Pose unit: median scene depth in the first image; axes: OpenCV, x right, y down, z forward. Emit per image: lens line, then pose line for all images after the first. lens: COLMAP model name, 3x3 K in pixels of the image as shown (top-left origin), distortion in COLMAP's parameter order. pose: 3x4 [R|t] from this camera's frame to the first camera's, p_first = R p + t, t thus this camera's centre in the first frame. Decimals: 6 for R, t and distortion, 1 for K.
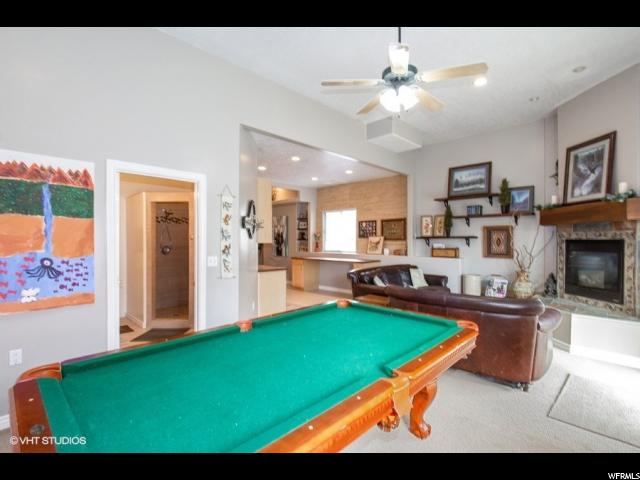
lens RADIAL K [[310.6, 0, 319.3], [0, 310.6, 242.1], [0, 0, 1]] dist [0.000914, -0.000035]
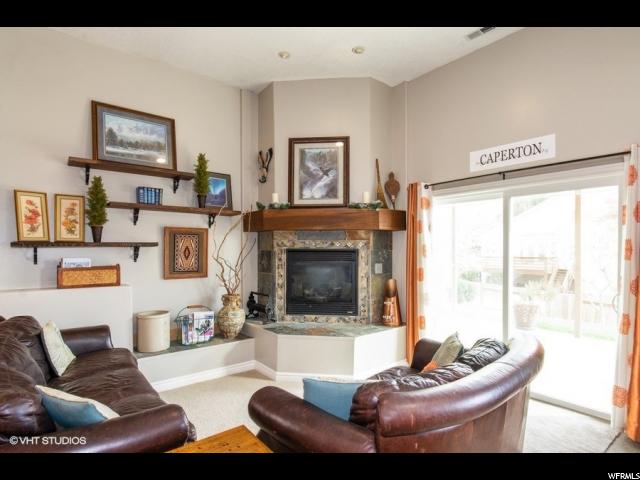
lens RADIAL K [[338.4, 0, 320.3], [0, 338.4, 252.9], [0, 0, 1]] dist [0.000023, -0.000242]
pose [[0.119350, -0.010105, 0.992801, -0.069622], [0.005433, 0.999940, 0.009525, -0.005037], [-0.992837, 0.004258, 0.119397, 0.649454]]
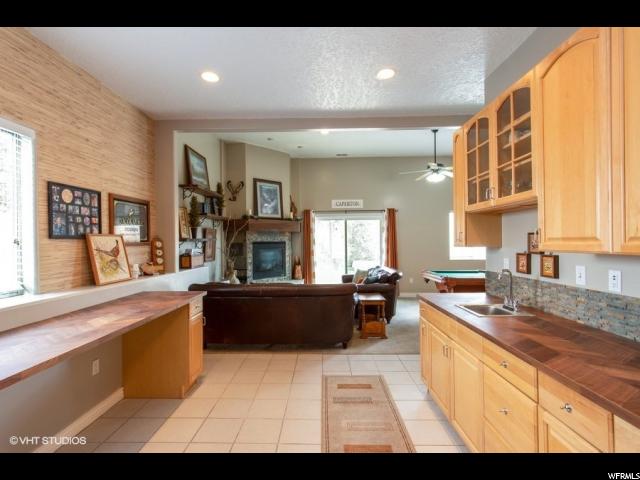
lens RADIAL K [[310.6, 0, 319.3], [0, 310.6, 242.1], [0, 0, 1]] dist [0.000914, -0.000035]
pose [[-0.686008, 0.005218, 0.727576, -0.357847], [0.016824, 0.999821, 0.008693, -0.011471], [-0.727400, 0.018204, -0.685973, 1.412263]]
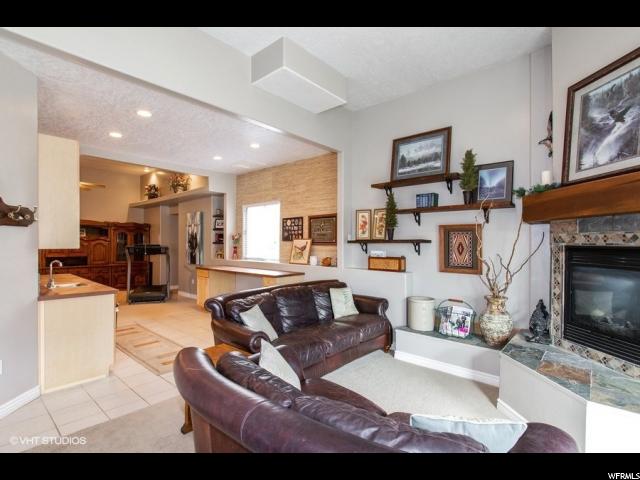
lens RADIAL K [[314.6, 0, 317.5], [0, 314.6, 244.2], [0, 0, 1]] dist [0.000456, 0.000104]
pose [[0.999032, 0.006939, 0.043432, 0.246781], [-0.006737, 0.999966, -0.004795, -0.004393], [-0.043463, 0.004498, 0.999045, 0.350854]]
